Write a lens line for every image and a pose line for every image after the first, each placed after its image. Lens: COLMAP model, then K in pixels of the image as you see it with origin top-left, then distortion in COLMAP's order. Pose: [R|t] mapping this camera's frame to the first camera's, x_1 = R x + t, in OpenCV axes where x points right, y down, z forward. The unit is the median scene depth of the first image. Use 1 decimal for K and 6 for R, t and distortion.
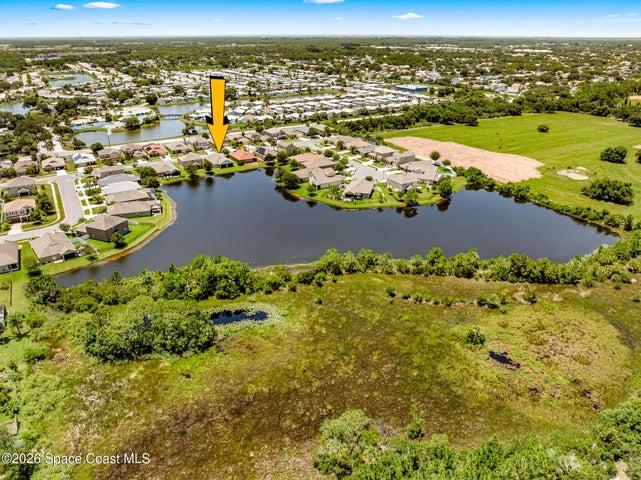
lens RADIAL K [[453.2, 0, 322.6], [0, 453.2, 238.7], [0, 0, 1]] dist [-0.047436, 0.019024]
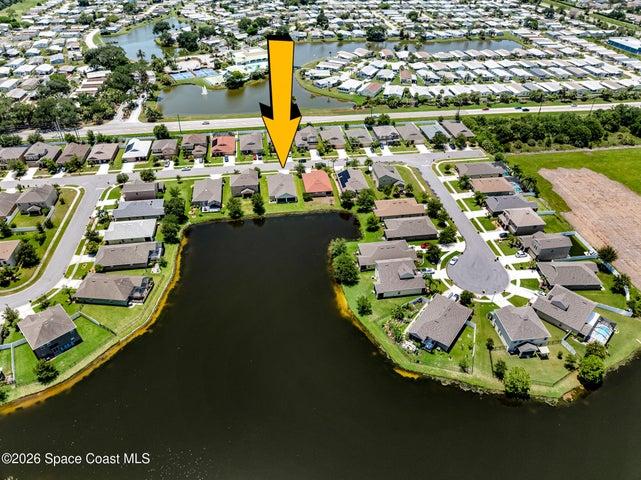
lens RADIAL K [[453.2, 0, 322.6], [0, 453.2, 238.7], [0, 0, 1]] dist [-0.047436, 0.019024]
pose [[0.922025, 0.236931, -0.306159, 0.078109], [-0.170479, 0.958530, 0.228379, -0.271597], [0.347573, -0.158377, 0.924181, 0.327547]]
